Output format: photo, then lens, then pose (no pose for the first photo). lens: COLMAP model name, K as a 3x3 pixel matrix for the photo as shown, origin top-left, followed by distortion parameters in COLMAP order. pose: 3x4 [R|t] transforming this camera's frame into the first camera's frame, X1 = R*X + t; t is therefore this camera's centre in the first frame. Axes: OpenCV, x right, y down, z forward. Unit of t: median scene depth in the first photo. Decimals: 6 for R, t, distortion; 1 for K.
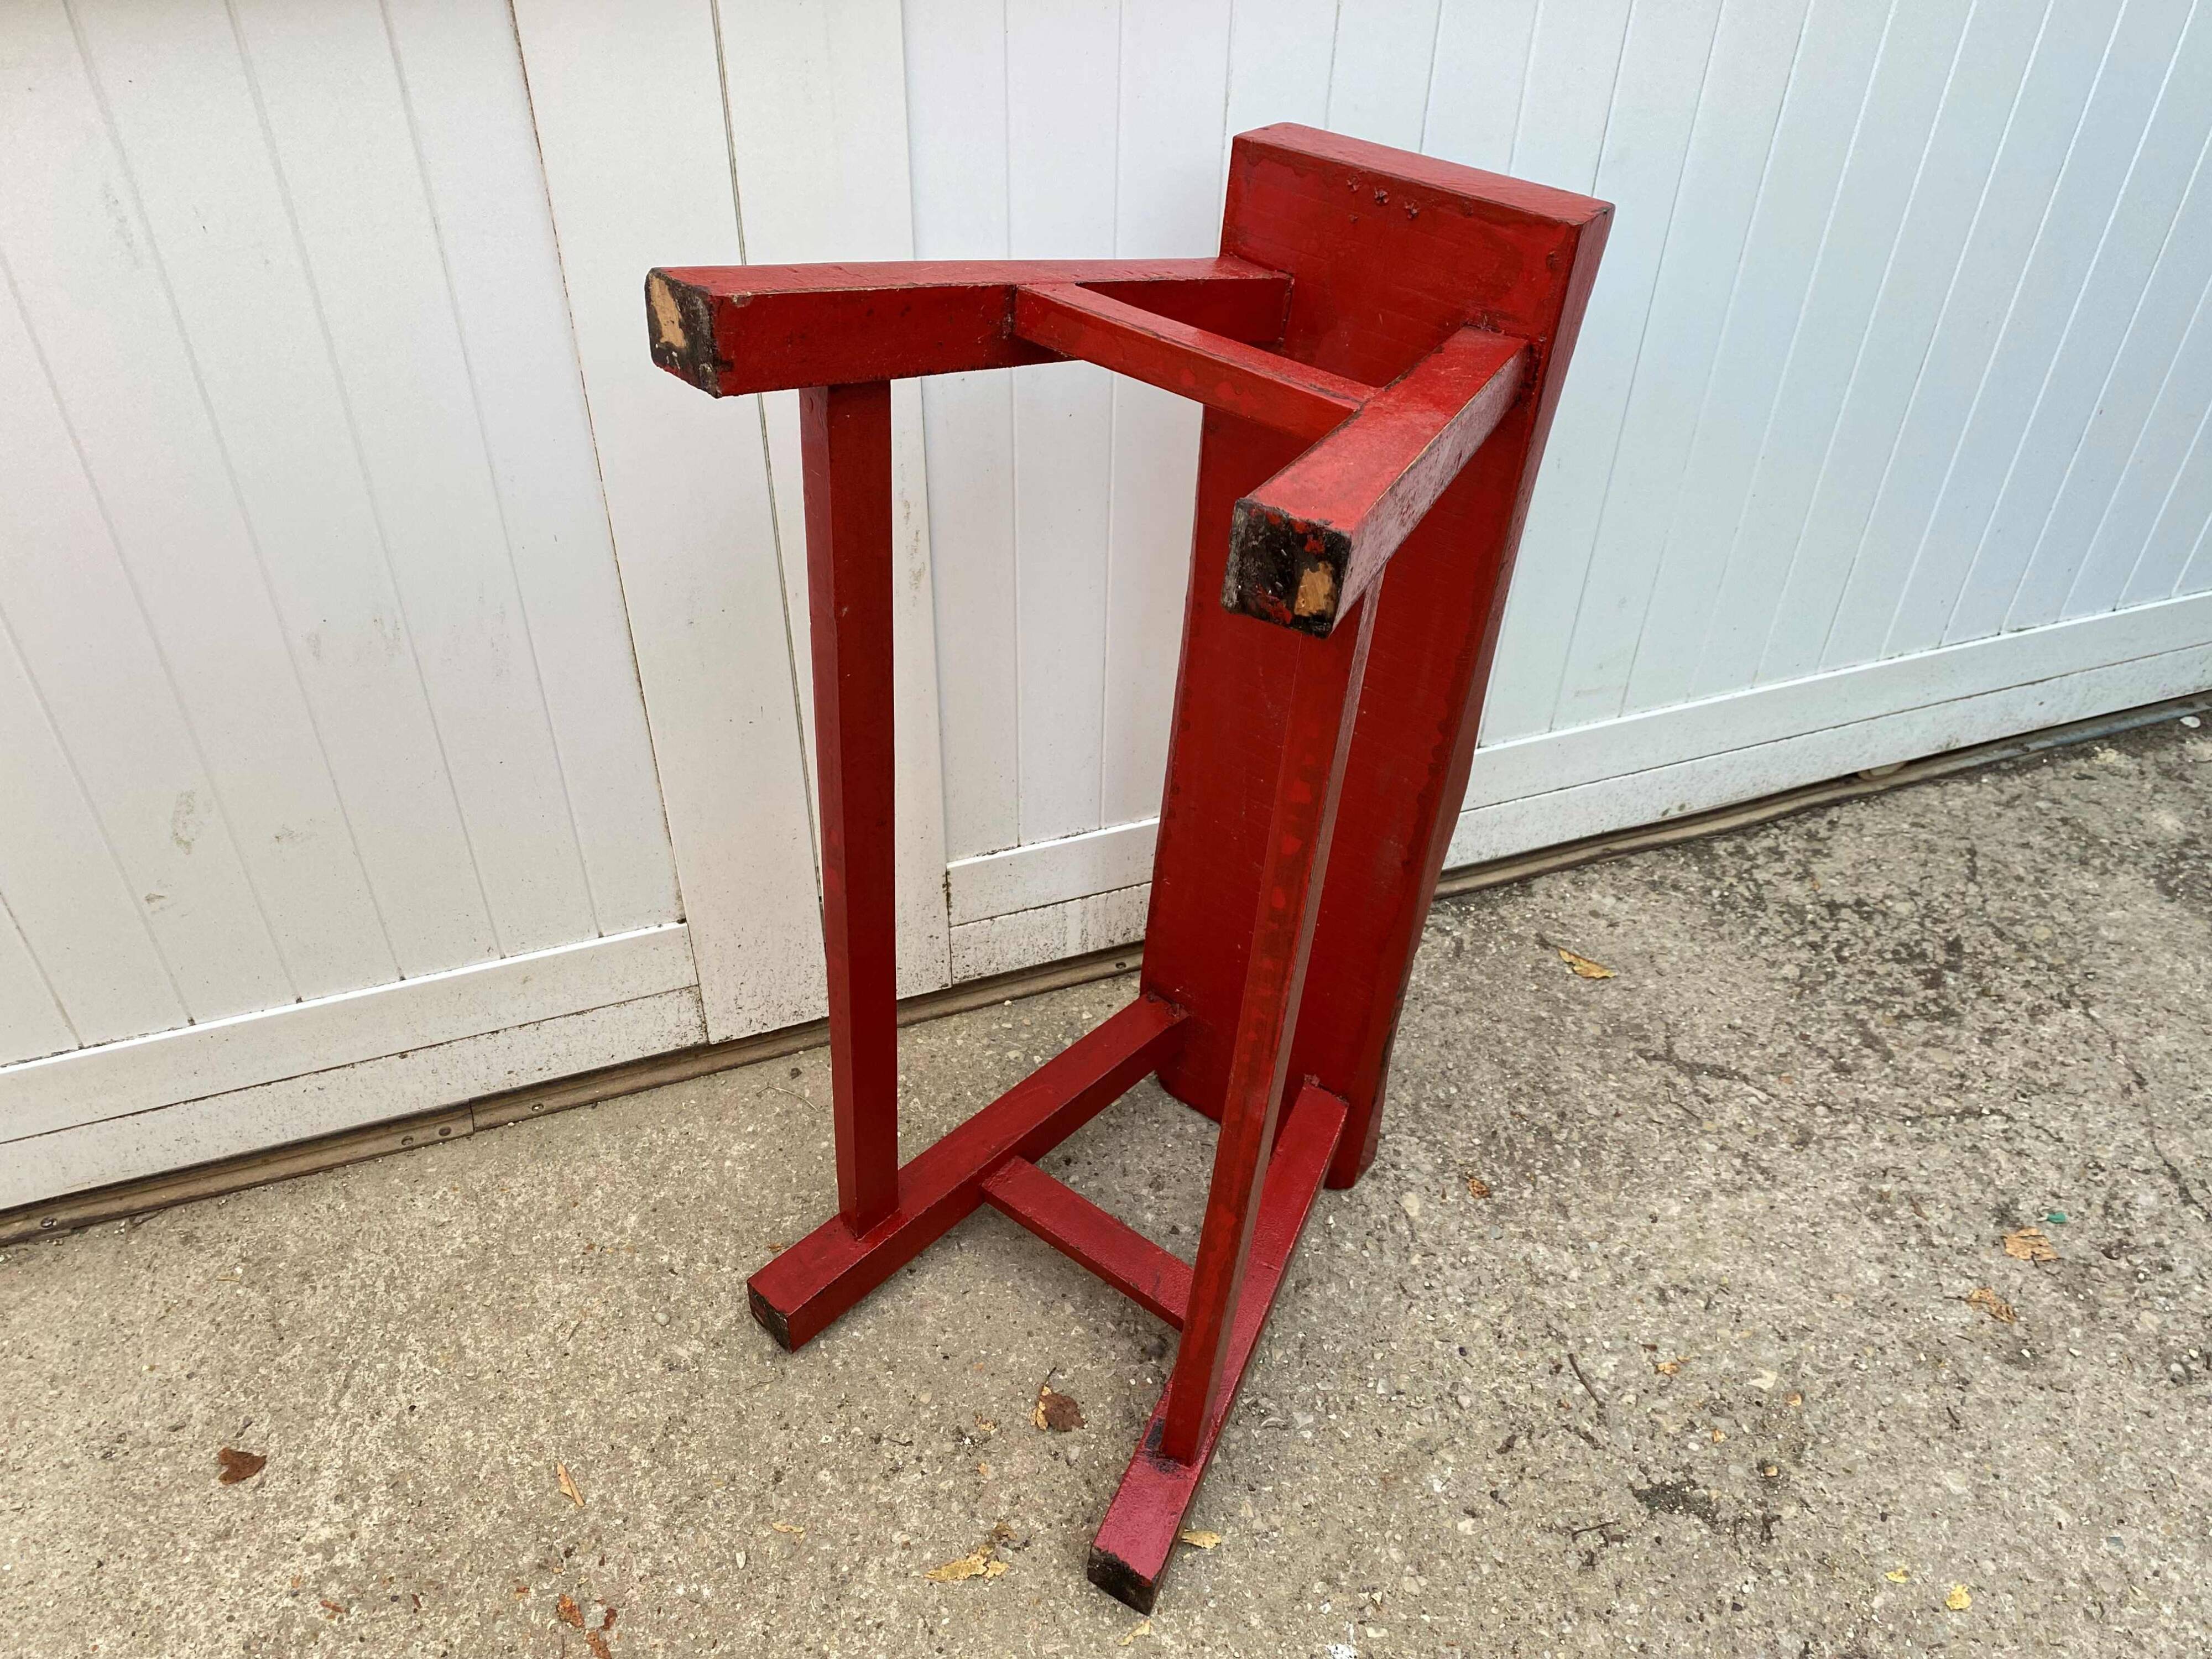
lens RADIAL K [[1698.1, 0, 1105.1], [0, 1698.1, 839.7], [0, 0, 1]] dist [0.017083, -0.011775]
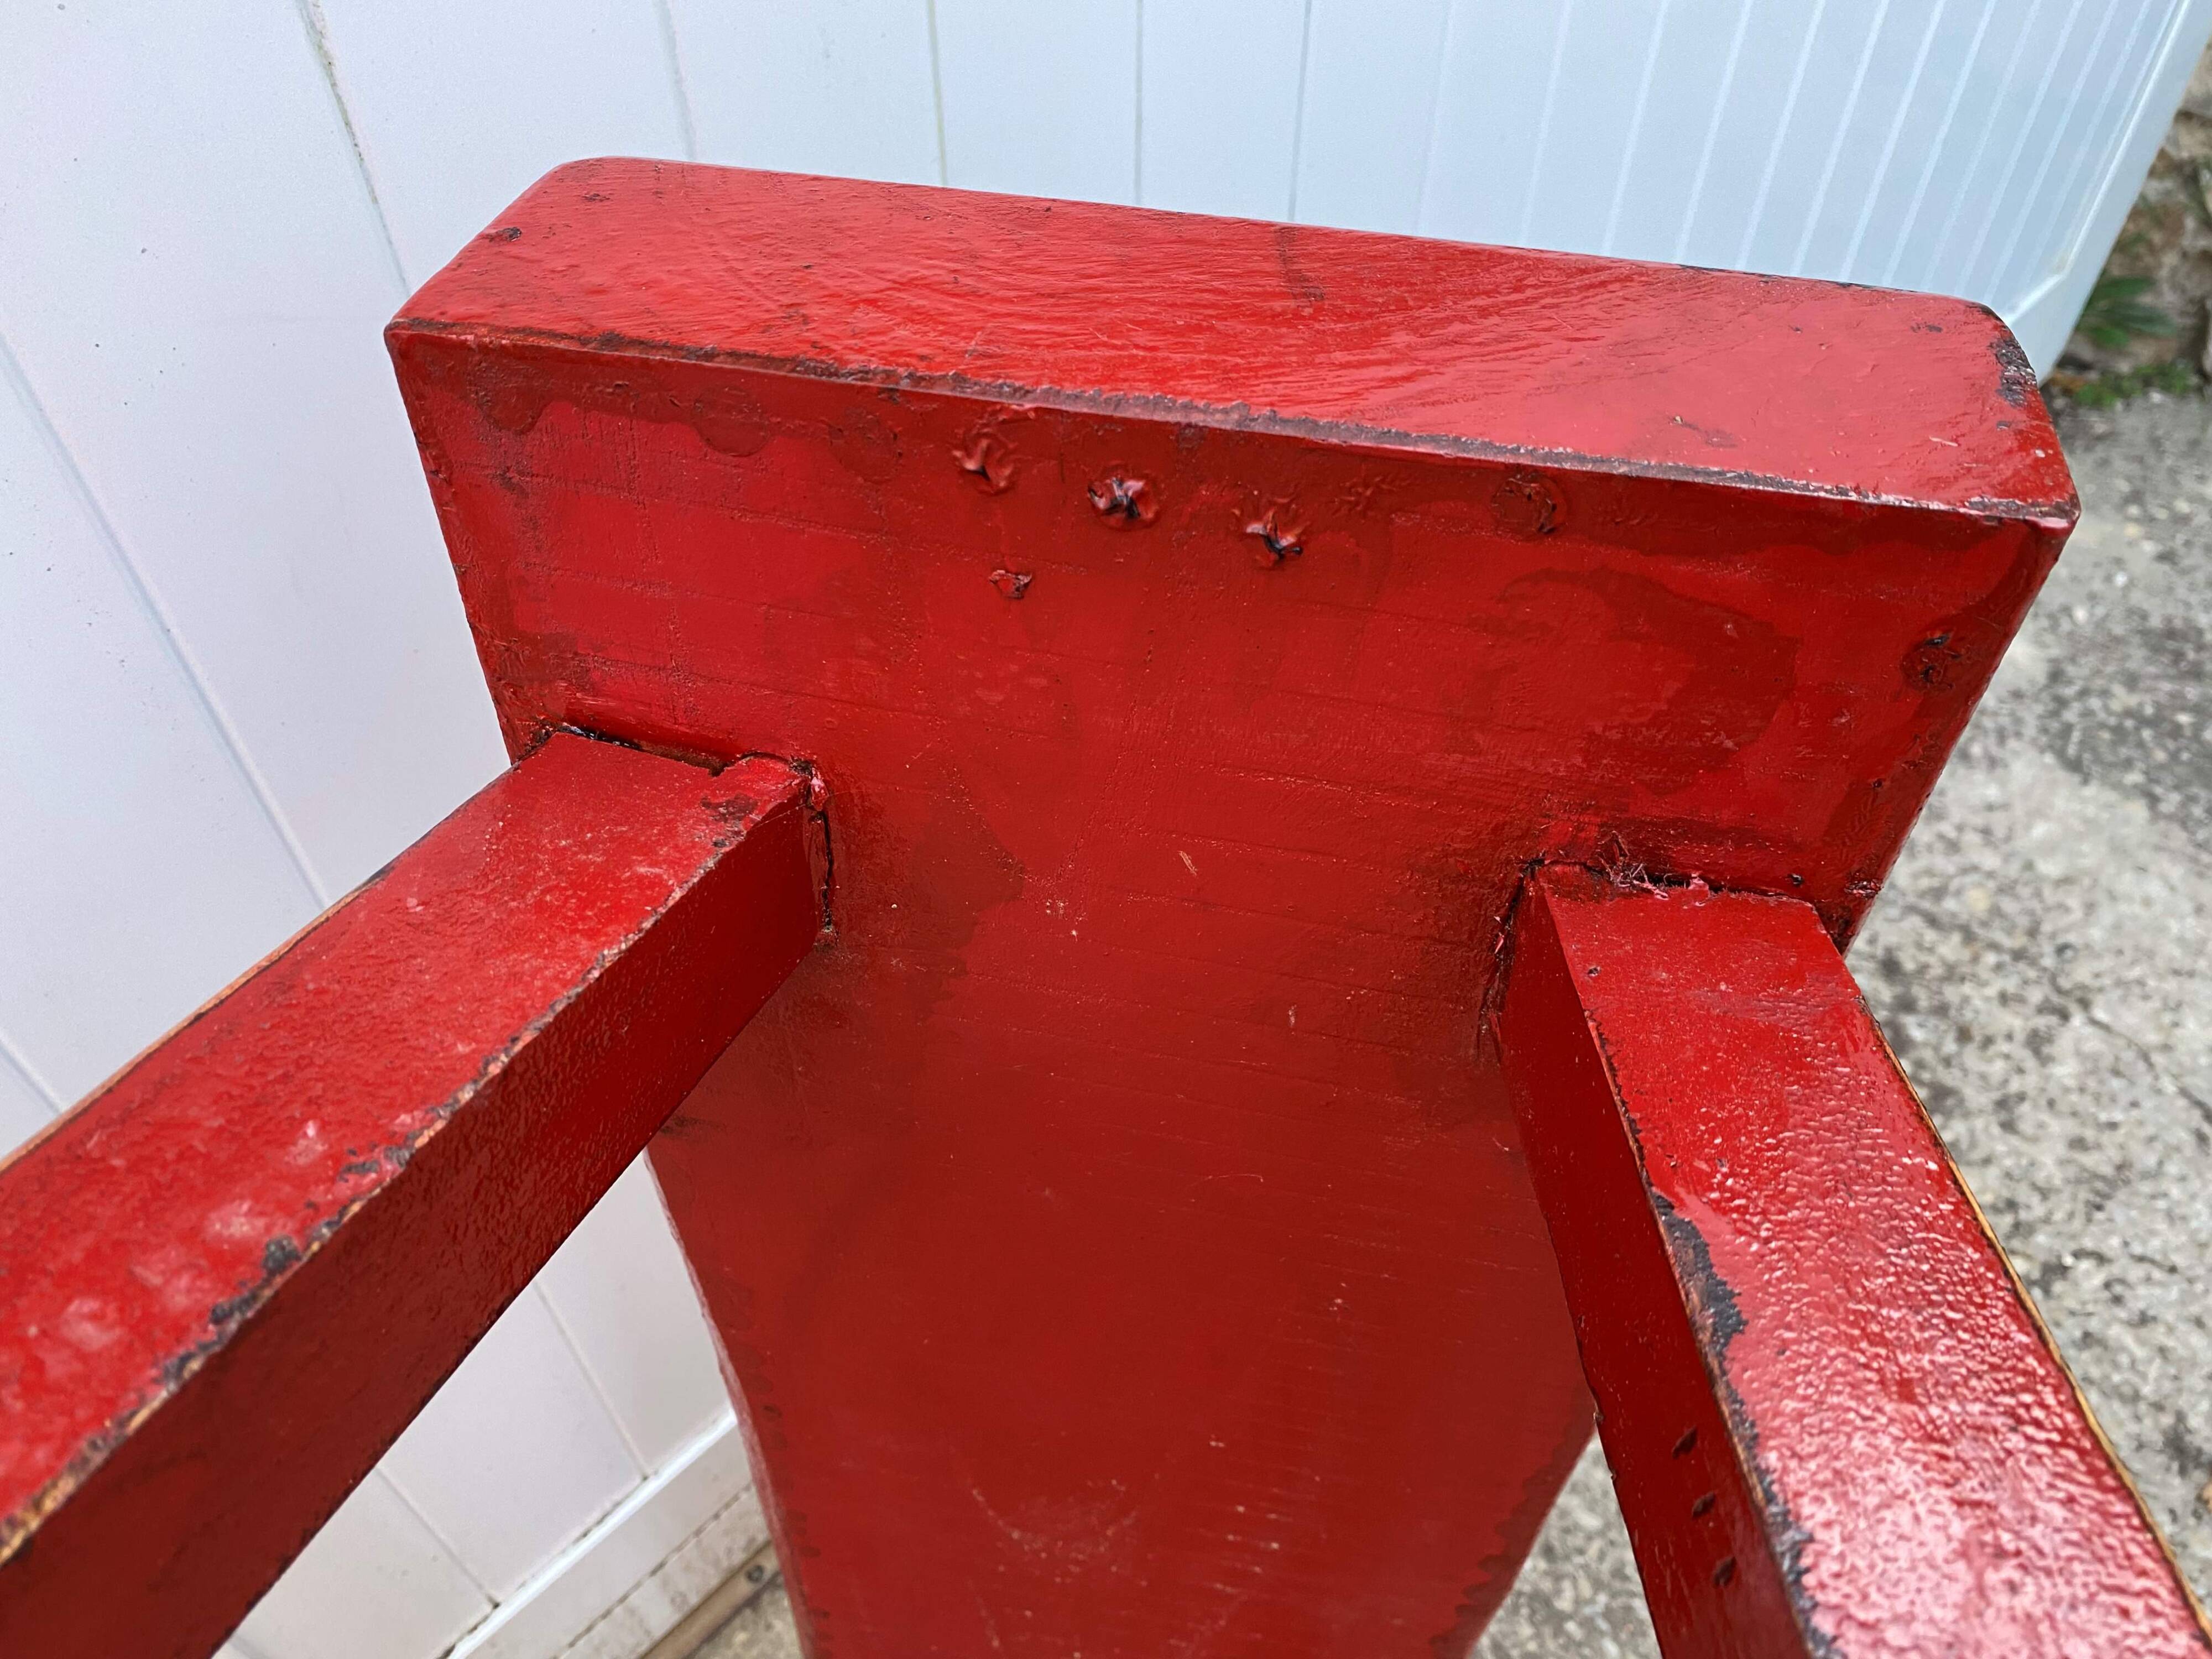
lens RADIAL K [[1698.1, 0, 1099.2], [0, 1698.1, 836.8], [0, 0, 1]] dist [0.017083, -0.011775]
pose [[0.906362, -0.337232, 0.254525, 0.060211], [0.289174, 0.934356, 0.208225, -0.274150], [-0.308038, -0.115125, 0.944383, 0.554270]]
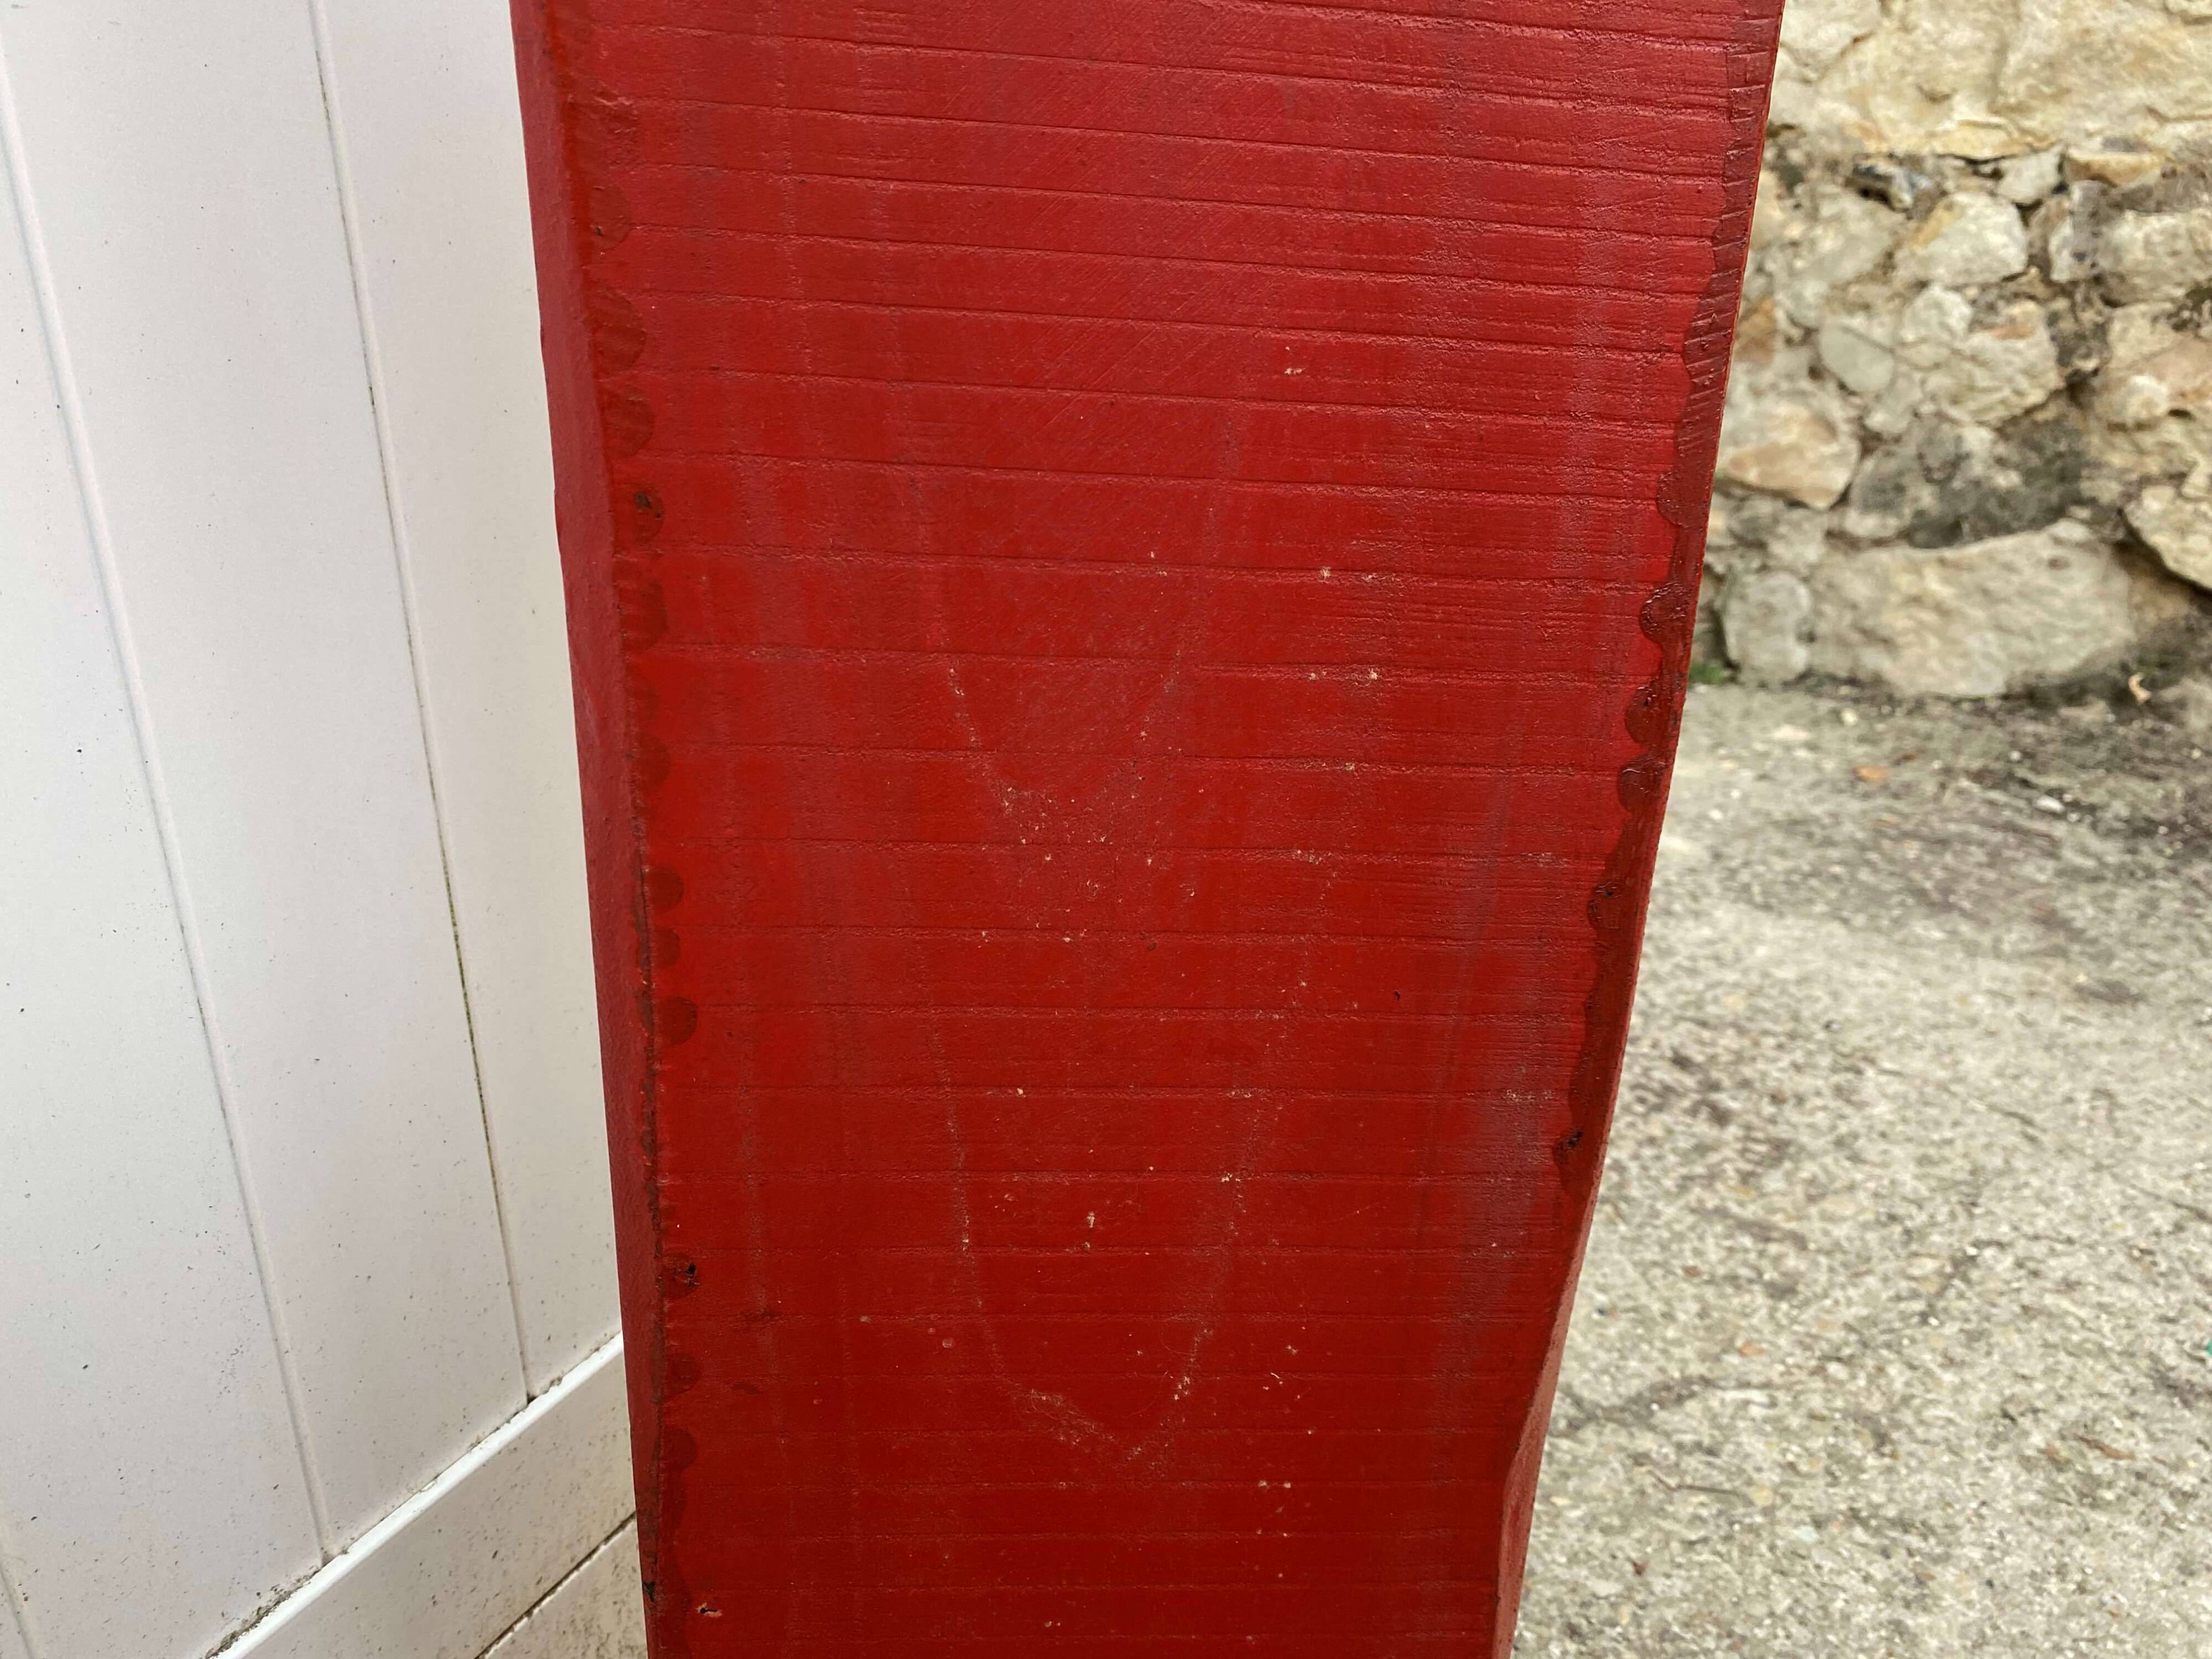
lens RADIAL K [[1698.1, 0, 1111.8], [0, 1698.1, 852.5], [0, 0, 1]] dist [0.017083, -0.011775]
pose [[0.758707, -0.277142, 0.589539, -0.047115], [0.423046, 0.897806, -0.122380, -0.028593], [-0.495375, 0.342253, 0.798415, 0.678251]]
